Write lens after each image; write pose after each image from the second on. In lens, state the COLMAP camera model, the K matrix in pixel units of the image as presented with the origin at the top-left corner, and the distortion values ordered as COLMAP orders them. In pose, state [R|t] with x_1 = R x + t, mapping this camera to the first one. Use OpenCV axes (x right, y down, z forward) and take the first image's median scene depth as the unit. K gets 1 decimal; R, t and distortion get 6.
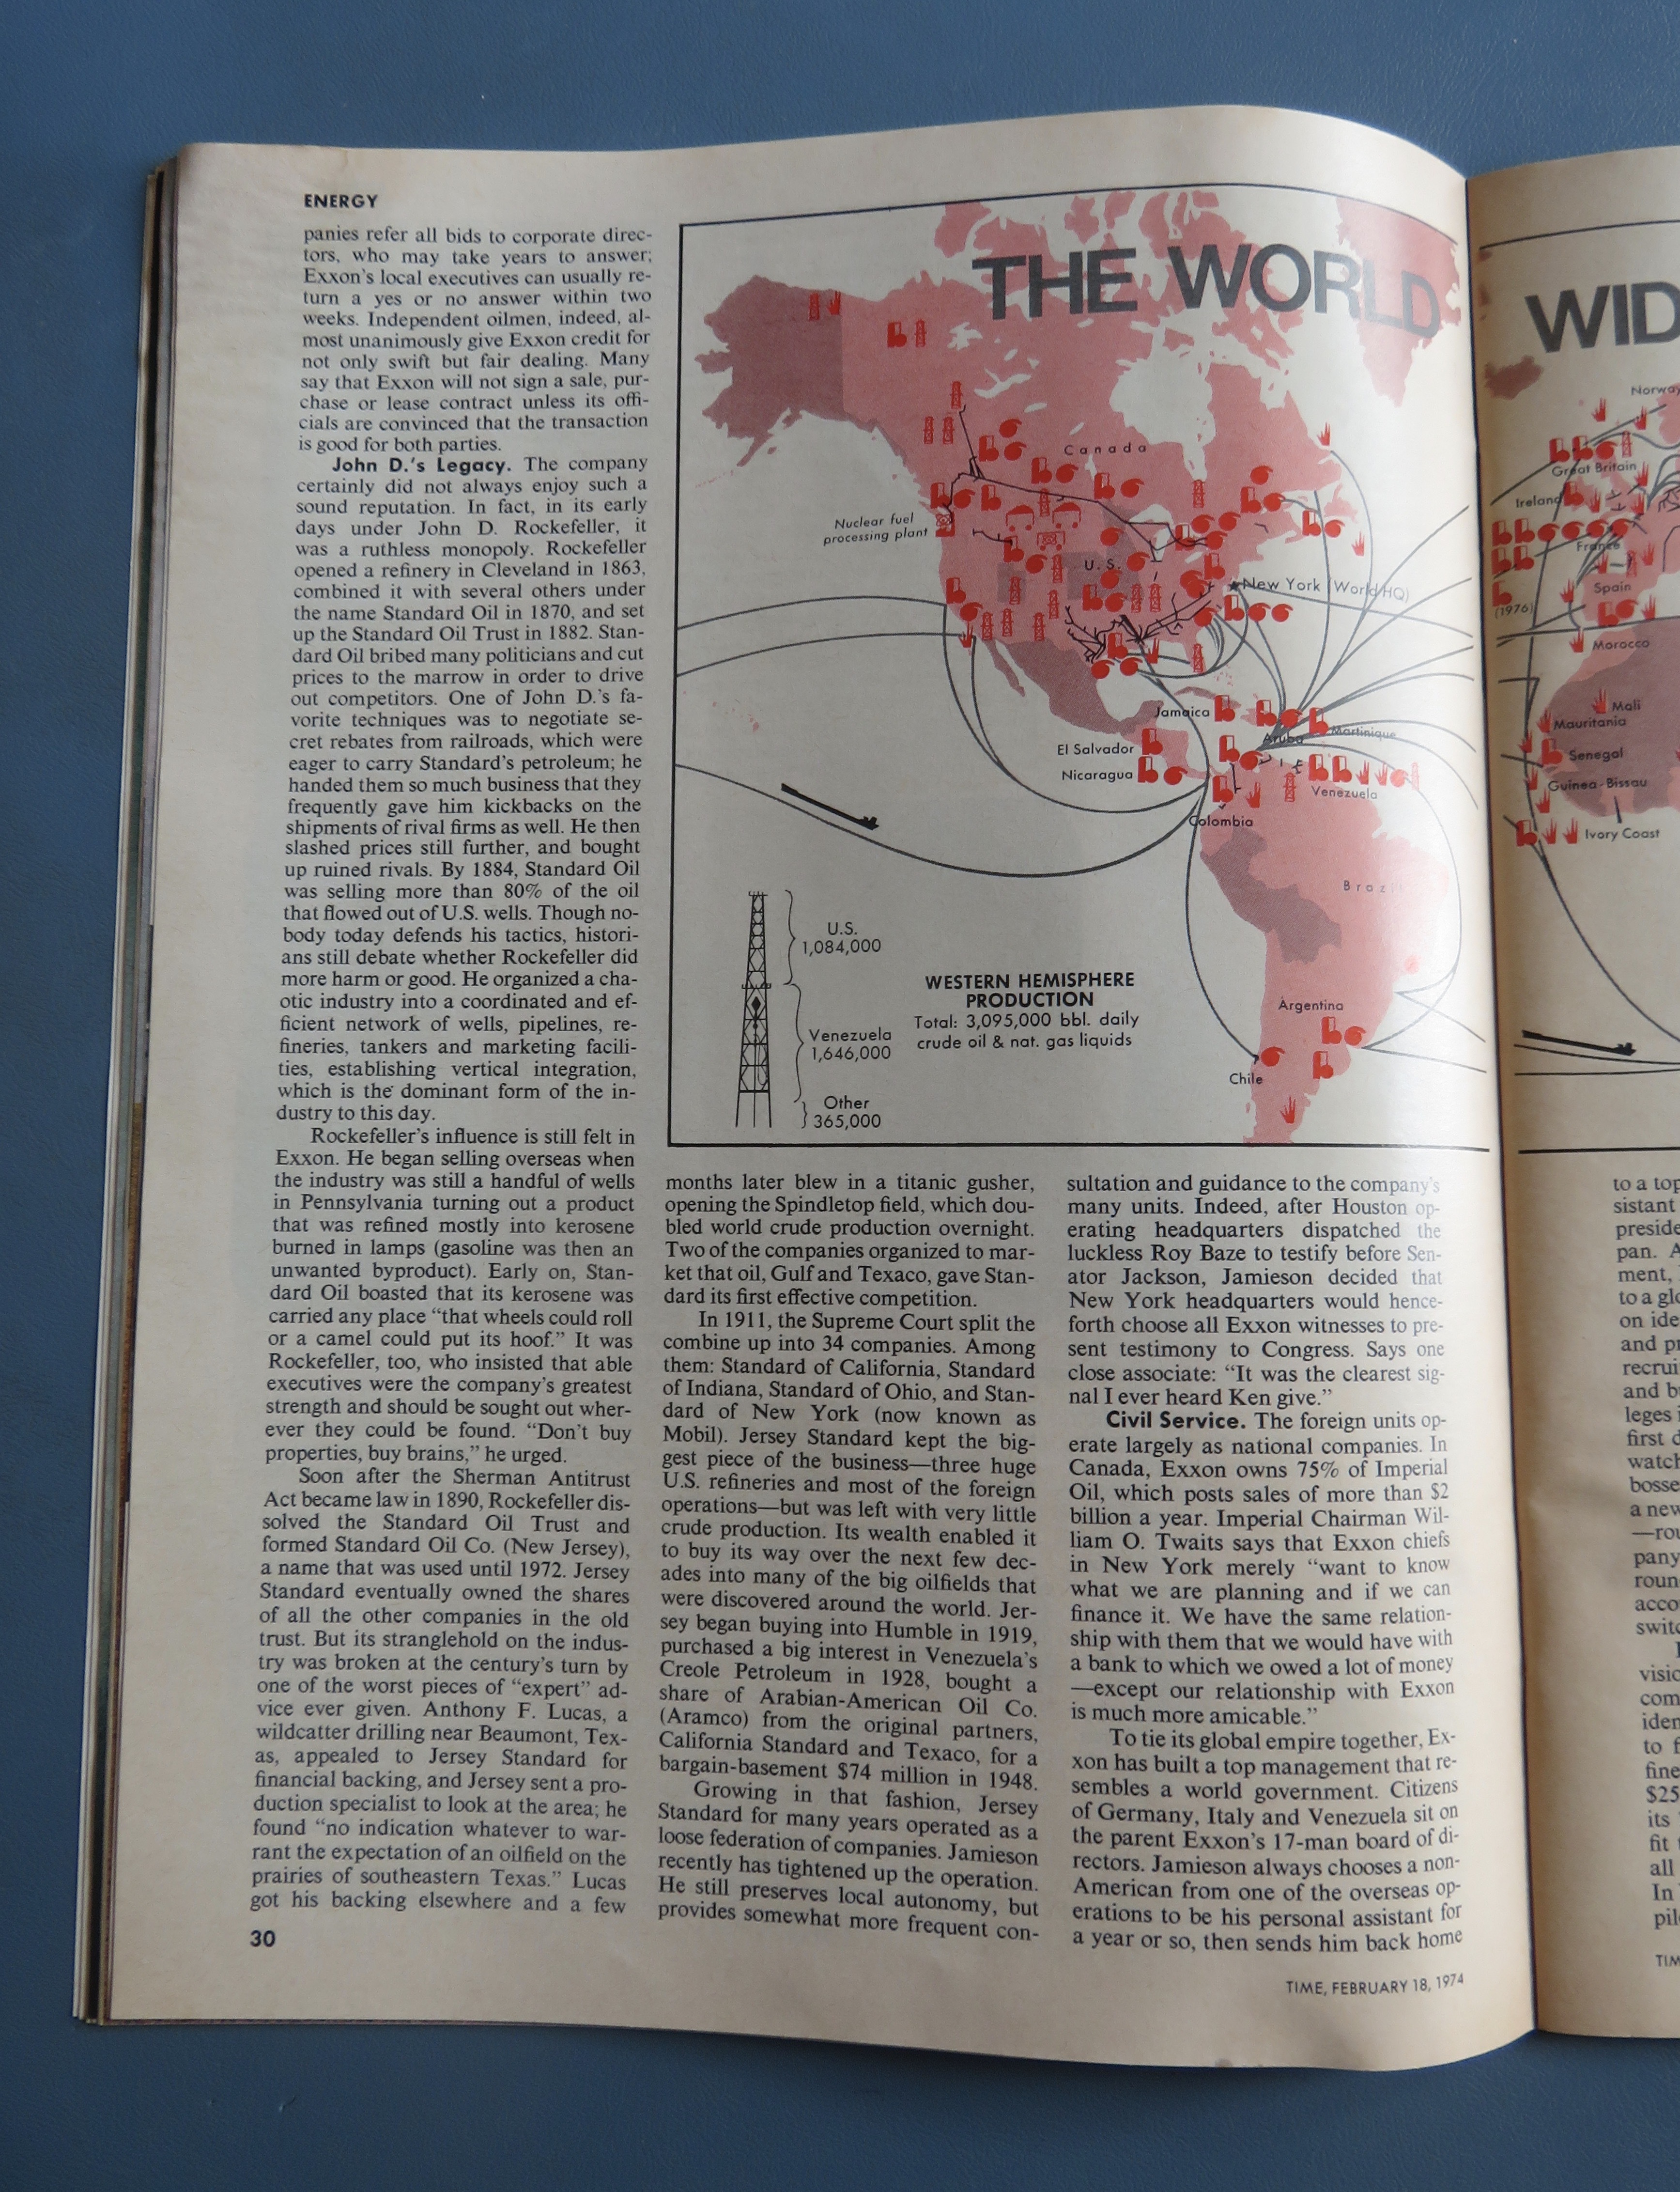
lens RADIAL K [[879.4, 0, 840.2], [0, 879.4, 1093.2], [0, 0, 1]] dist [0.000642, 0.000392]
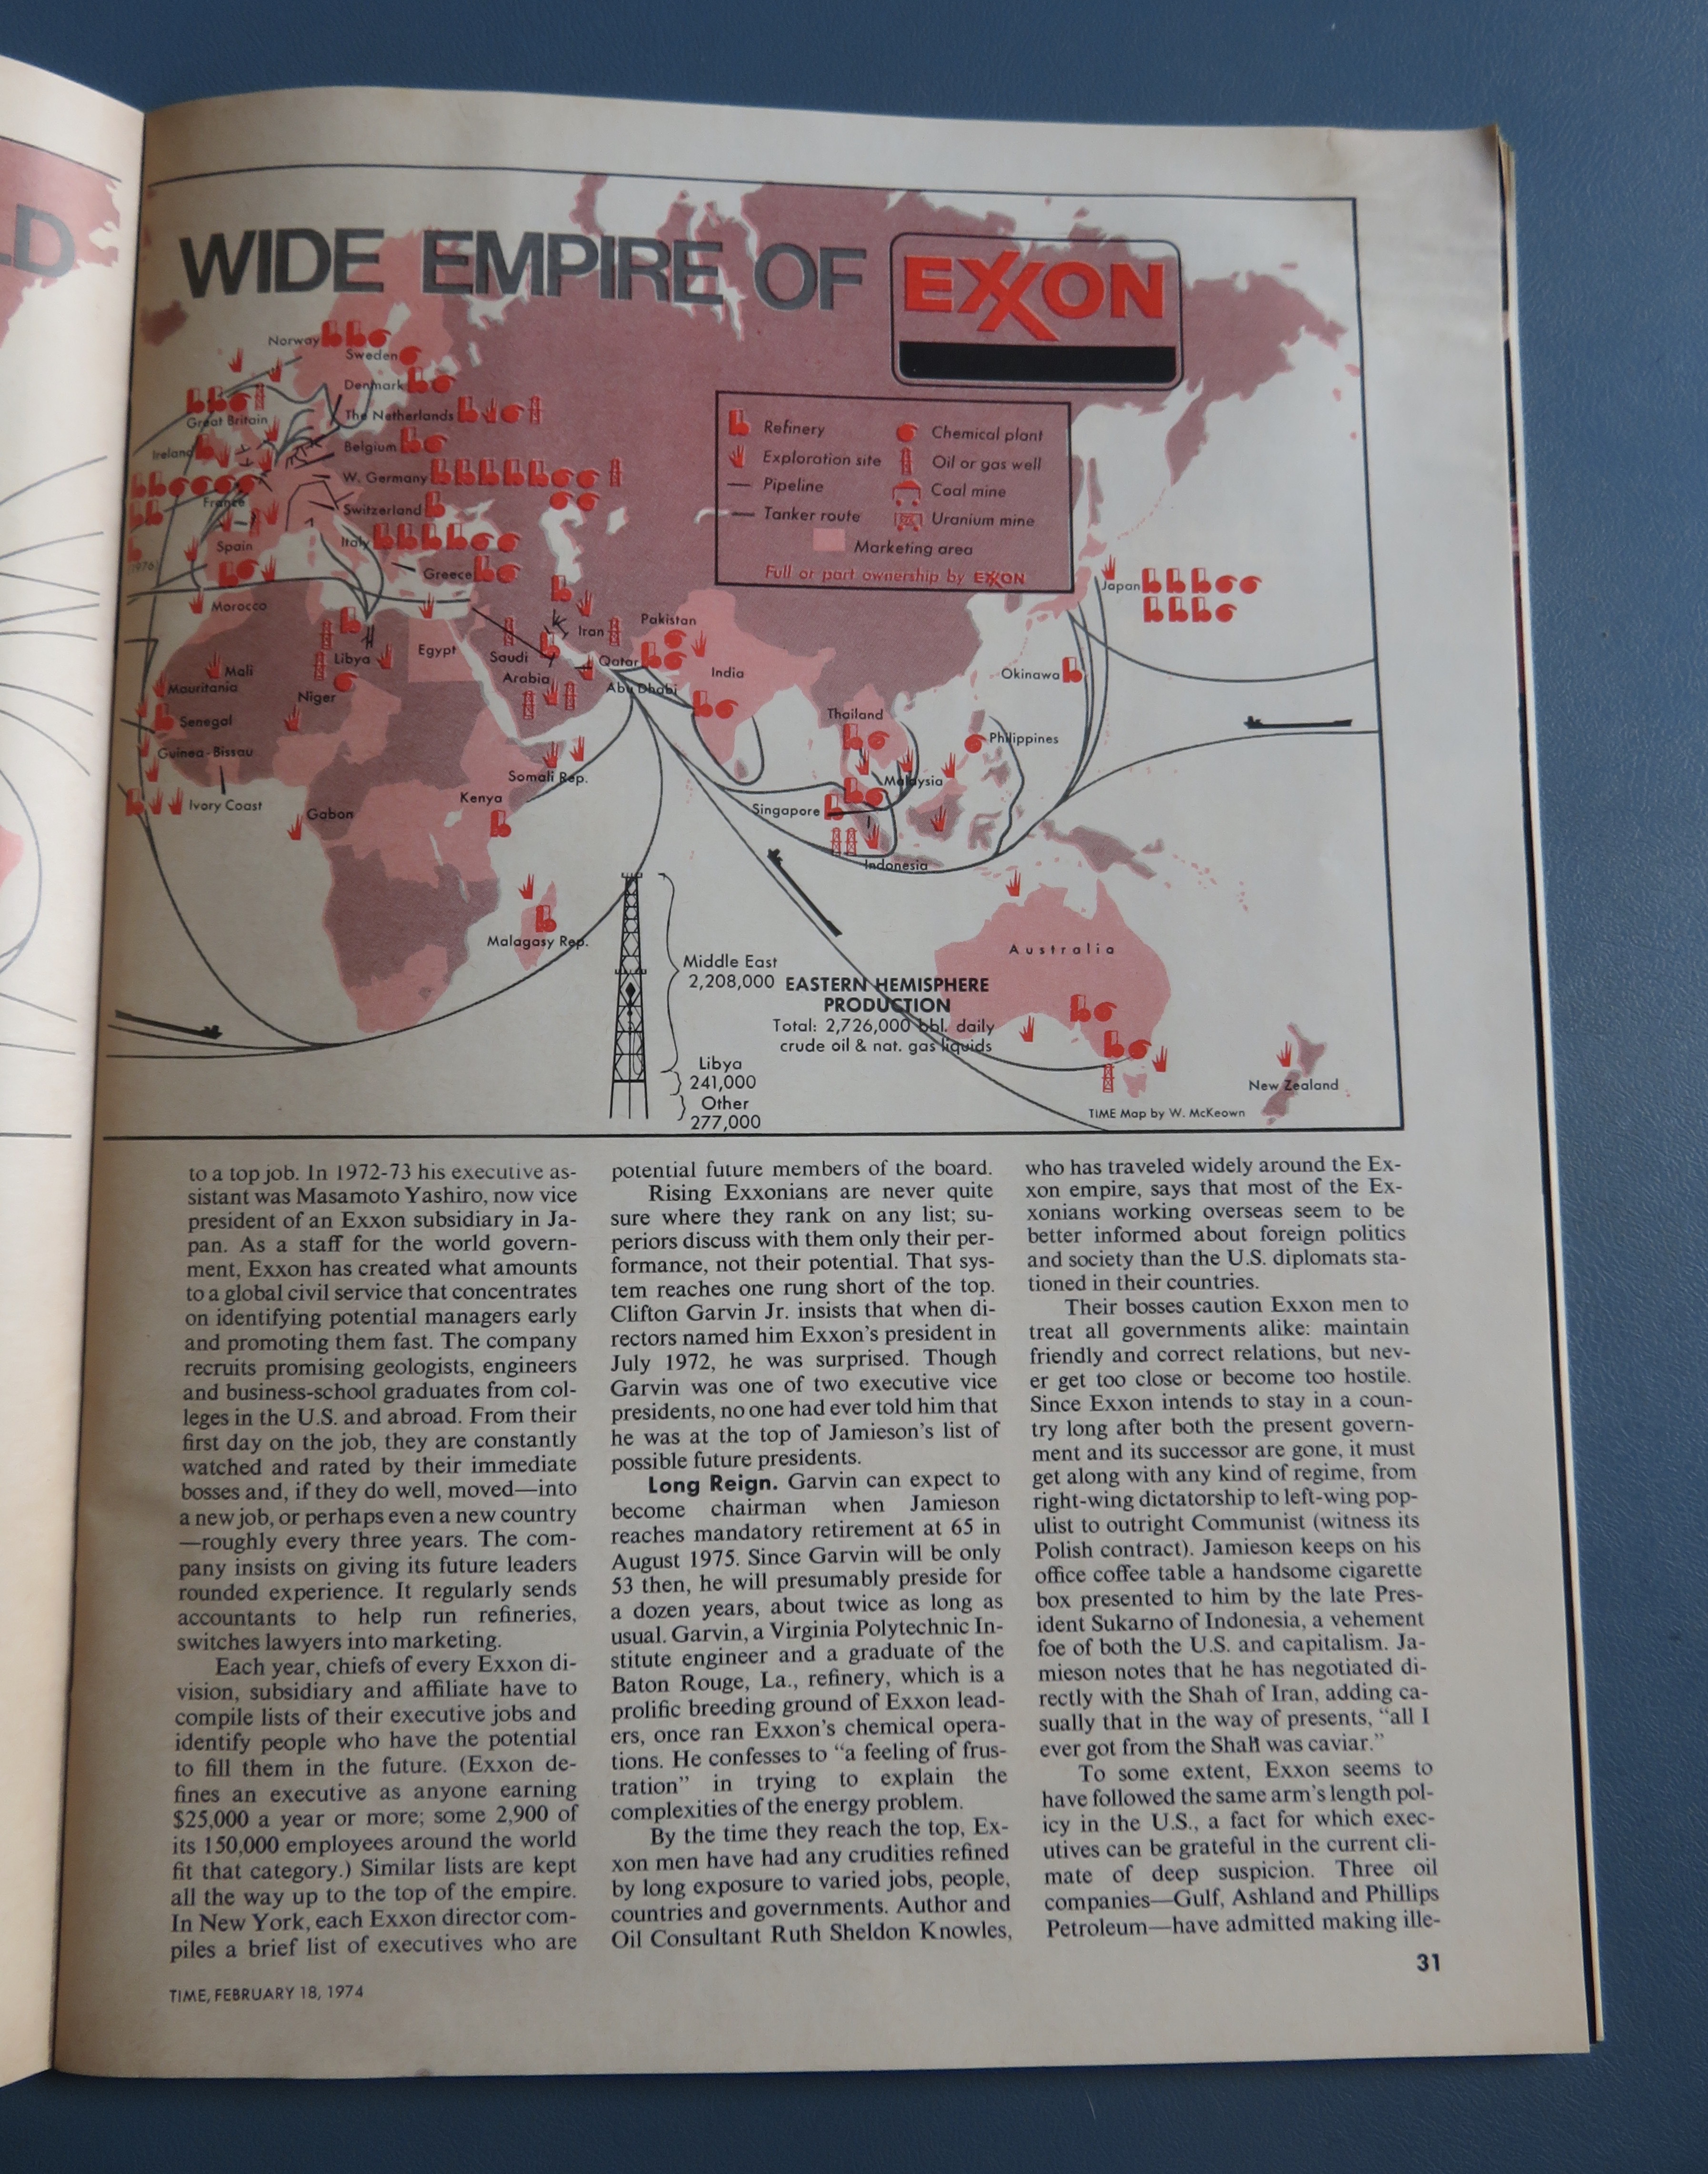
lens RADIAL K [[882.2, 0, 873.6], [0, 882.2, 1083.5], [0, 0, 1]] dist [0.000095, 0.000764]
pose [[0.999679, 0.021221, 0.013876, 1.565238], [-0.021201, 0.999774, -0.001576, -0.007971], [-0.013906, 0.001282, 0.999902, 0.038434]]
